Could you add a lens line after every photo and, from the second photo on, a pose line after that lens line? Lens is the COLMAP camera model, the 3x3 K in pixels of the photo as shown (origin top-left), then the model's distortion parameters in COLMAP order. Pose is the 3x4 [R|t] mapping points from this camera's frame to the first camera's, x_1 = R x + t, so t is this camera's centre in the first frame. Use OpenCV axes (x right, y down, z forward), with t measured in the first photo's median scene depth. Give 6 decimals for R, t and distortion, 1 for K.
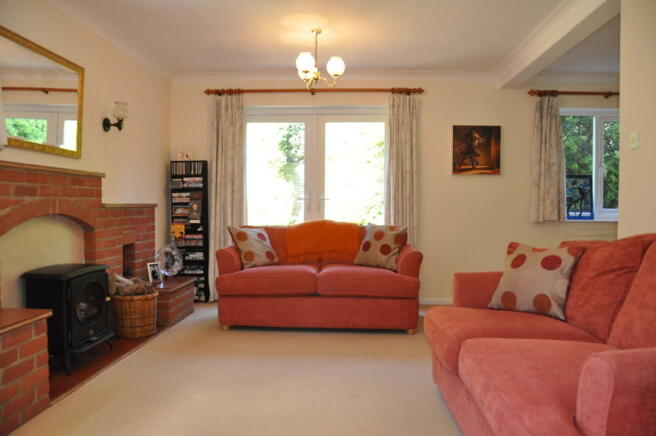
lens RADIAL K [[526.8, 0, 328.0], [0, 526.8, 218.0], [0, 0, 1]] dist [-0.004922, -0.001624]
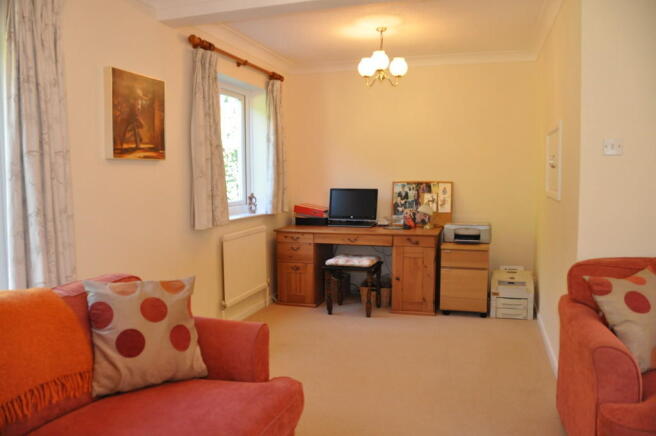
lens RADIAL K [[526.8, 0, 328.0], [0, 526.8, 218.0], [0, 0, 1]] dist [-0.004922, -0.001624]
pose [[0.239604, -0.098996, 0.965810, -0.239495], [0.034769, 0.995025, 0.093365, -0.065188], [-0.970248, 0.011210, 0.241854, 0.658601]]
